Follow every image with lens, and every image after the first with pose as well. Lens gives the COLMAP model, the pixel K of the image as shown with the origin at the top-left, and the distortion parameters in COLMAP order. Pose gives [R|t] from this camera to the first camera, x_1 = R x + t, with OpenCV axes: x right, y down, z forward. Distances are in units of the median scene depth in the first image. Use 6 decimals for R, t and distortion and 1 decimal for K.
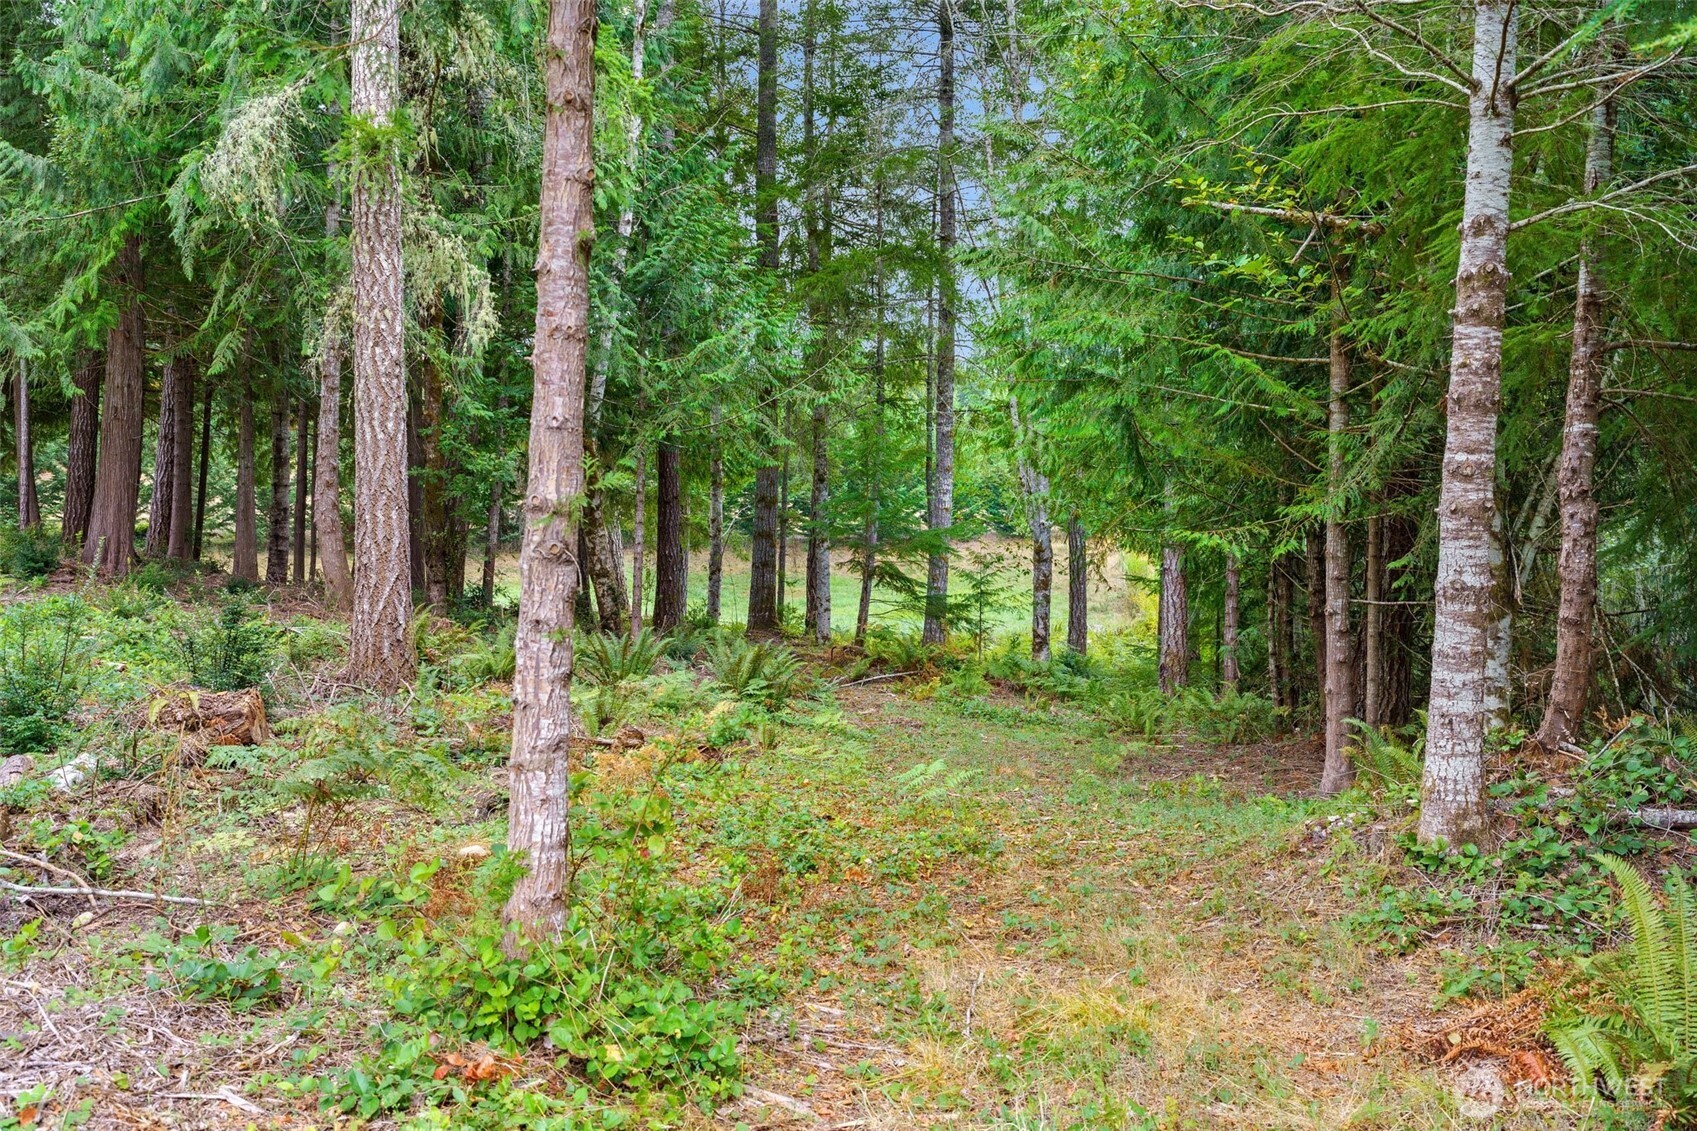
lens RADIAL K [[1657.7, 0, 854.6], [0, 1657.7, 563.3], [0, 0, 1]] dist [0.003710, 0.000000]
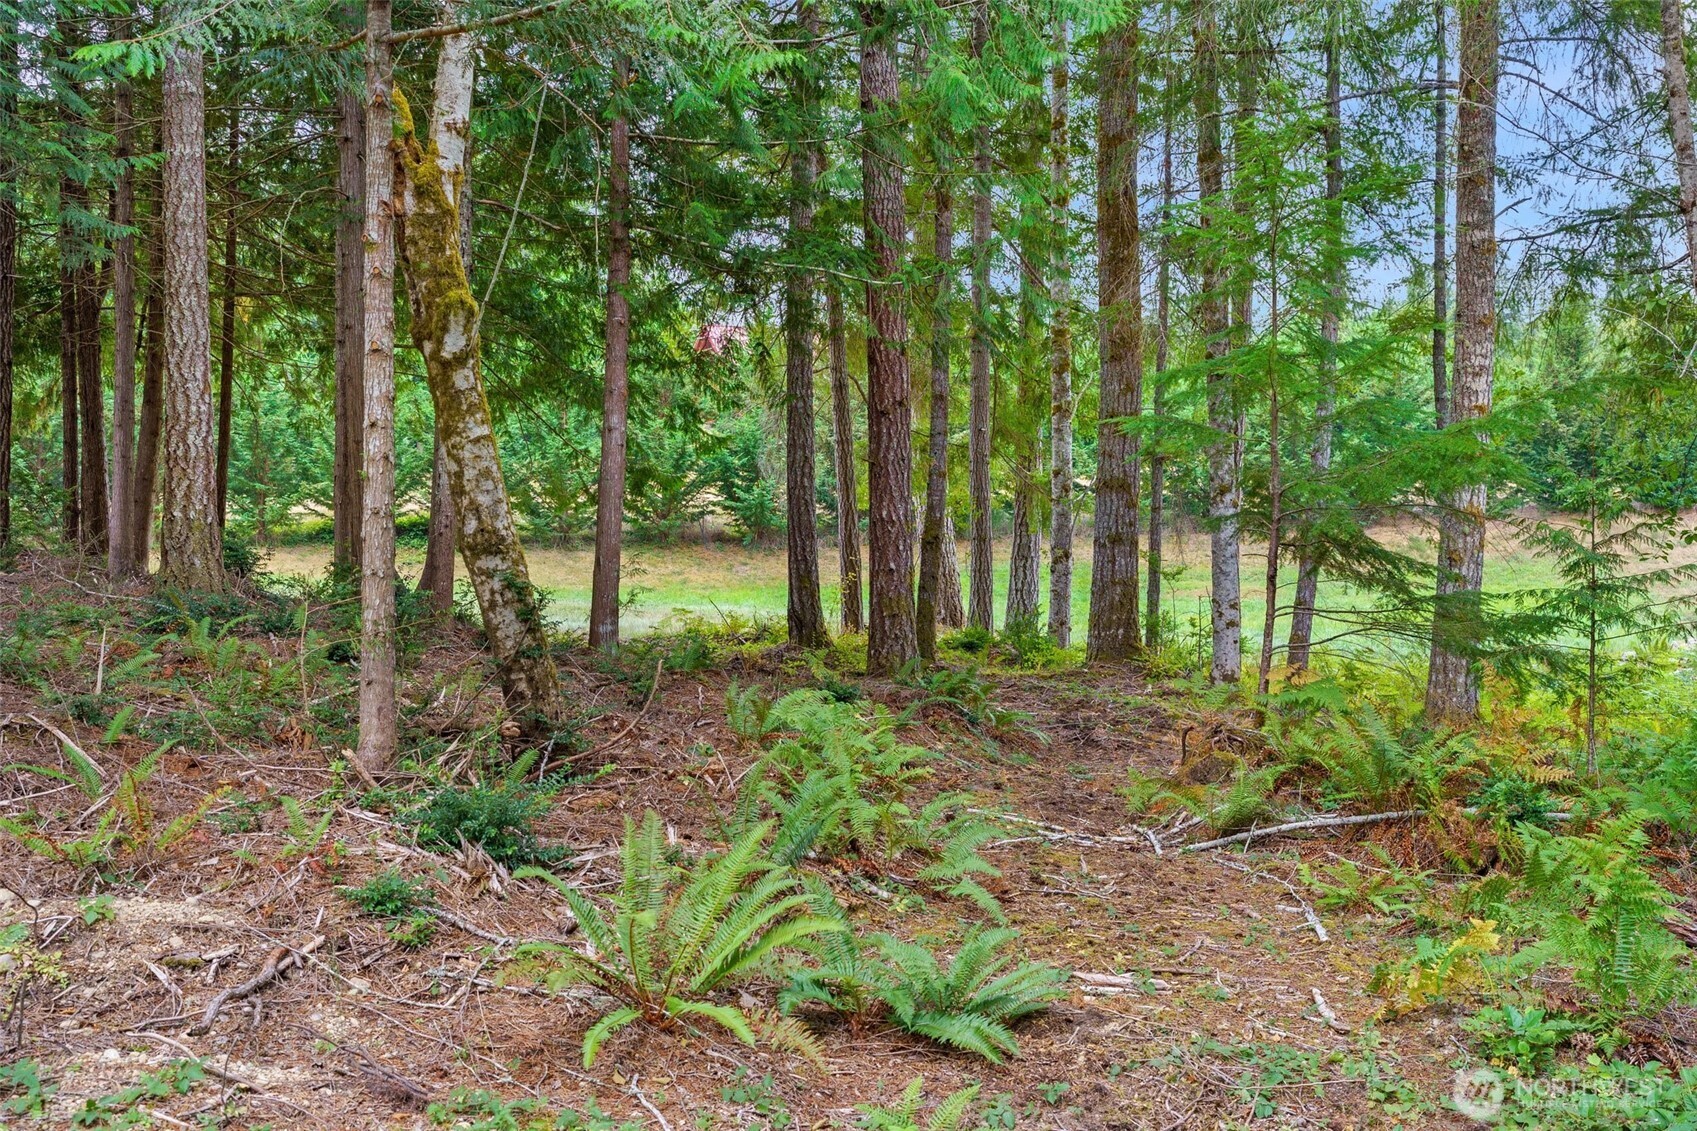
lens RADIAL K [[1657.7, 0, 848.7], [0, 1657.7, 573.1], [0, 0, 1]] dist [0.003710, 0.000000]
pose [[0.955498, -0.014058, -0.294662, 0.006431], [0.015243, 0.999882, 0.001724, 0.002783], [0.294603, -0.006139, 0.955600, 0.142485]]
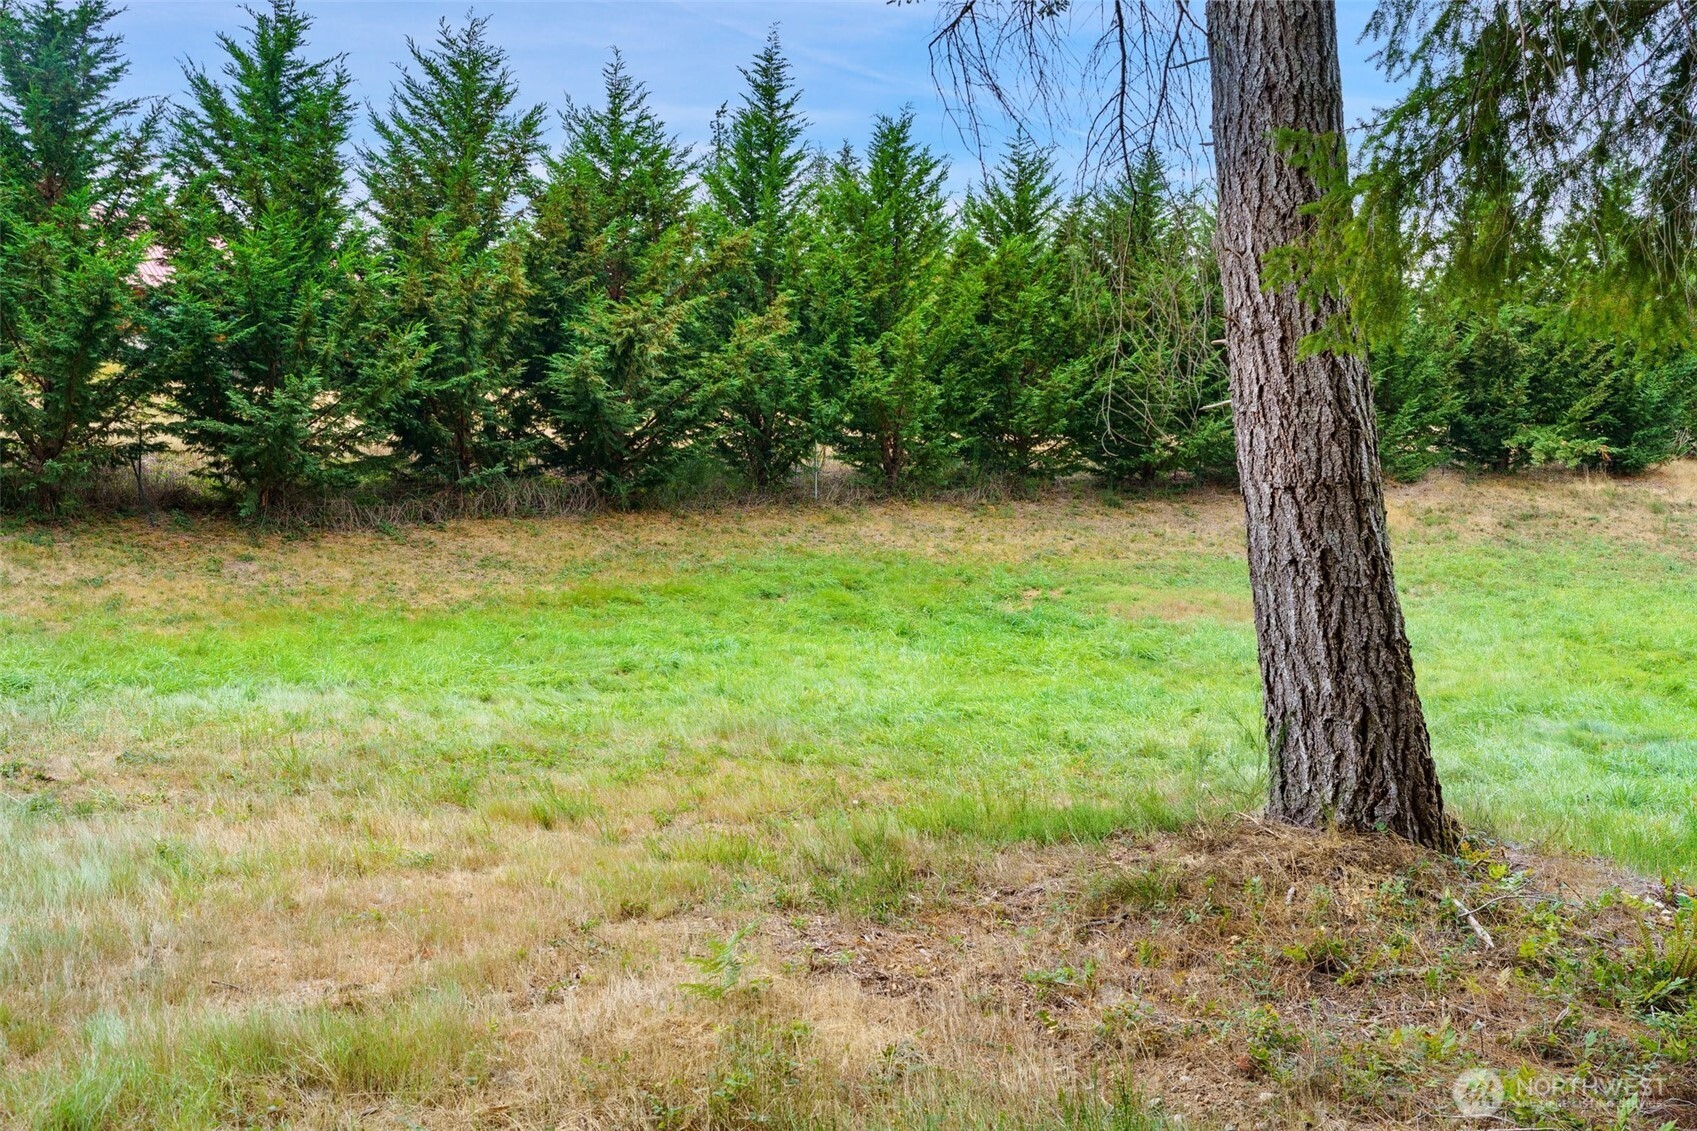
lens RADIAL K [[1657.7, 0, 848.3], [0, 1657.7, 563.0], [0, 0, 1]] dist [0.003710, 0.000000]
pose [[0.997742, -0.016029, 0.065219, -0.010534], [0.015178, 0.999793, 0.013523, 0.002235], [-0.065423, -0.012502, 0.997779, 0.178854]]
